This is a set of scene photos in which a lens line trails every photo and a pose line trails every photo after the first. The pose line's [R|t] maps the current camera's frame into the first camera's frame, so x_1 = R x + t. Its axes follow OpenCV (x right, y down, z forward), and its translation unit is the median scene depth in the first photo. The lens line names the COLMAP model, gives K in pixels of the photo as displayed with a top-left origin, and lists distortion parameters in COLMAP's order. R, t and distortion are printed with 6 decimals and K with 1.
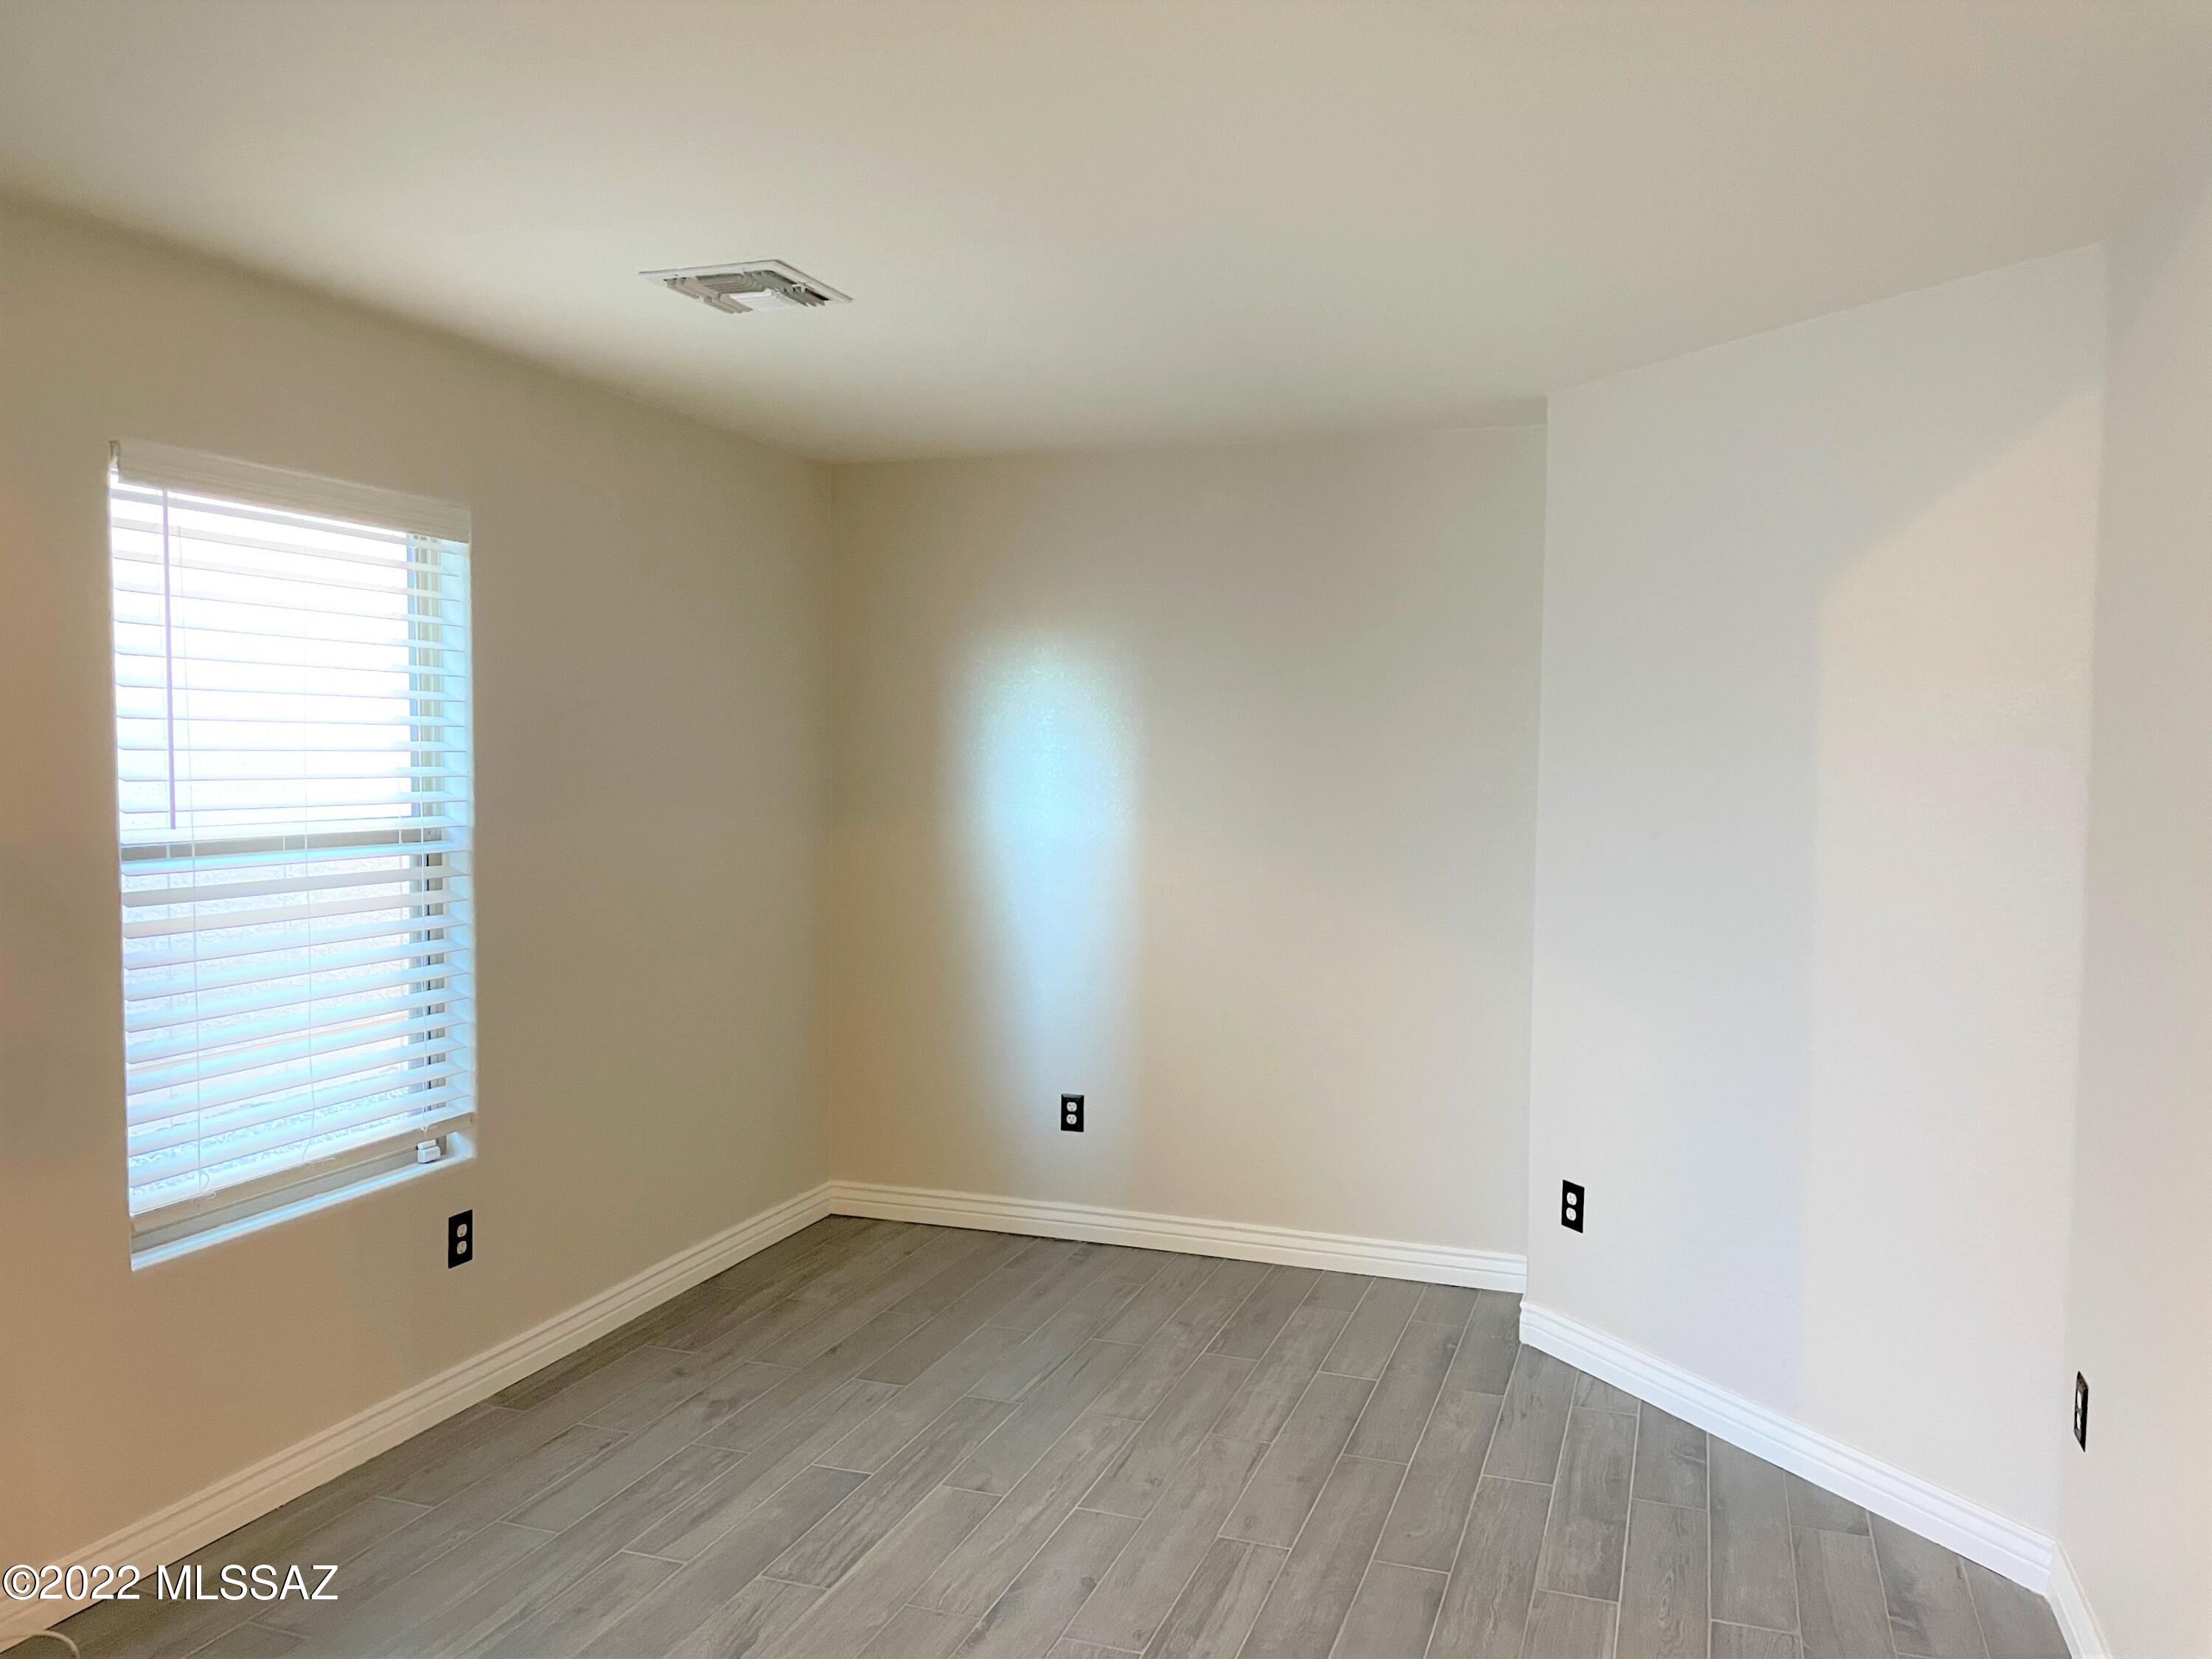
lens RADIAL K [[1669.4, 0, 1107.7], [0, 1669.4, 813.7], [0, 0, 1]] dist [0.091252, -0.115538]
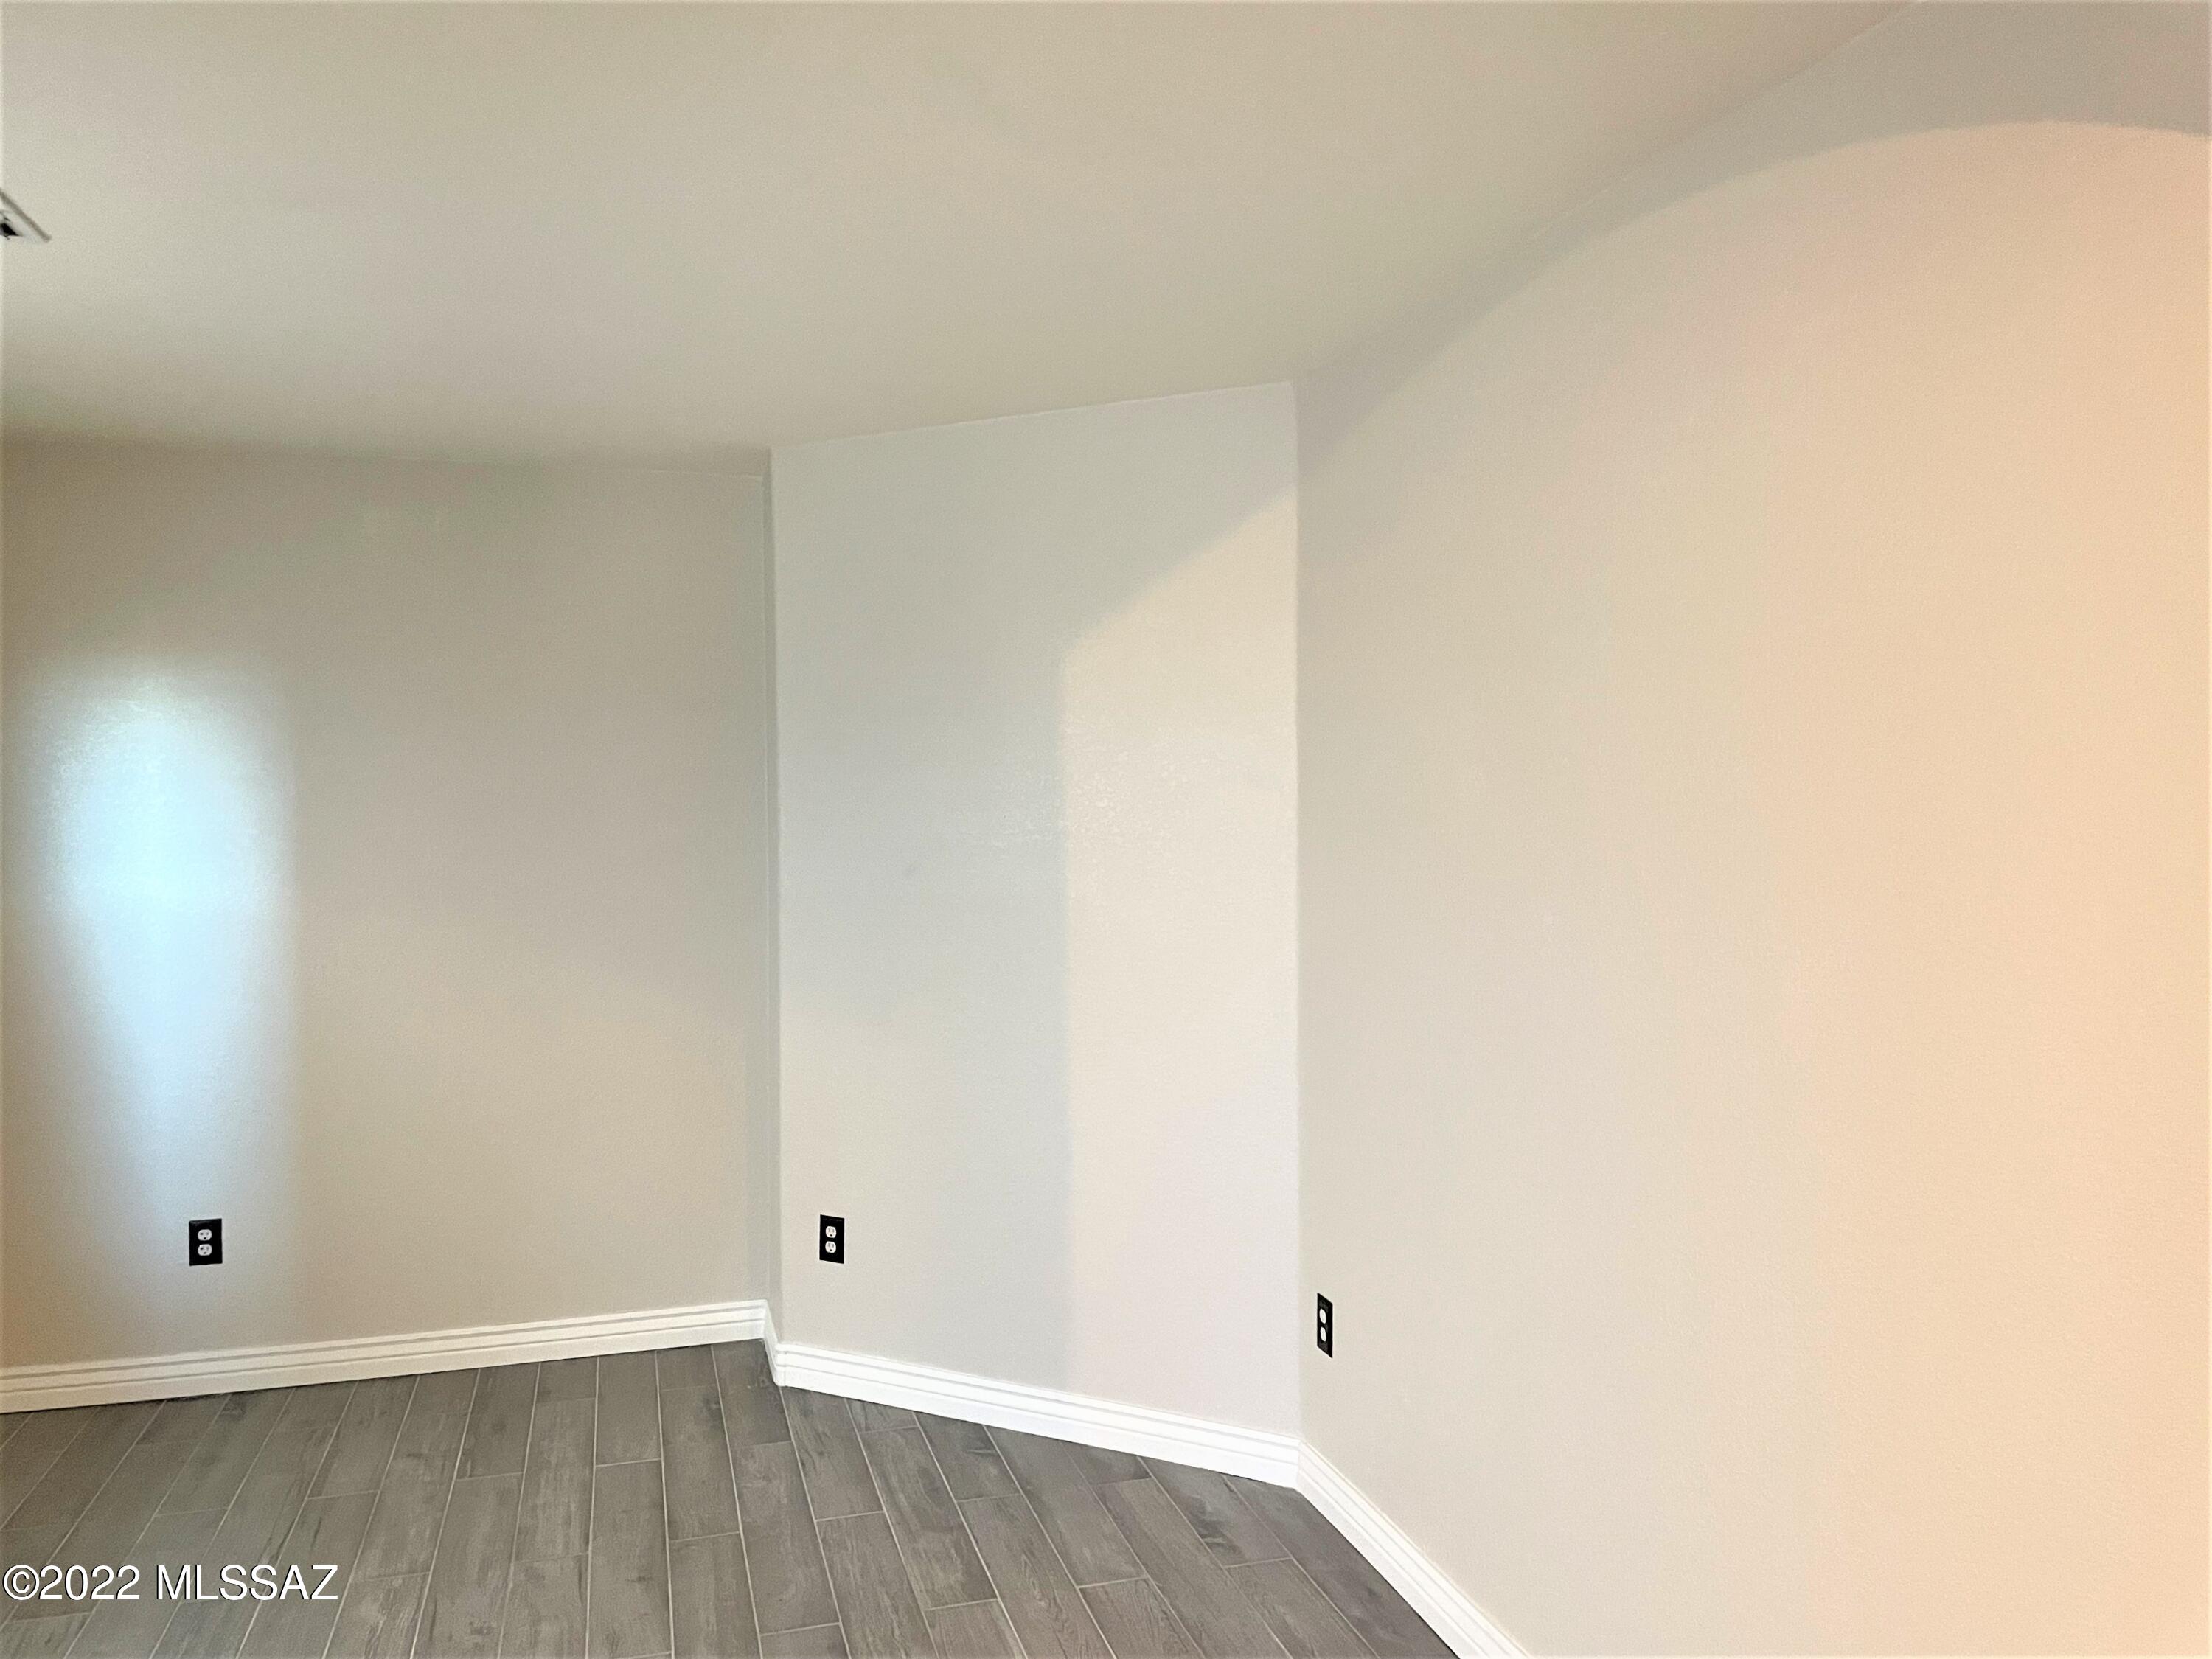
lens RADIAL K [[1669.4, 0, 1107.7], [0, 1669.4, 813.7], [0, 0, 1]] dist [0.091252, -0.115538]
pose [[0.811541, -0.022737, 0.583853, -0.188082], [0.038350, 0.999161, -0.014395, -0.005156], [-0.583036, 0.034073, 0.811731, 0.064172]]
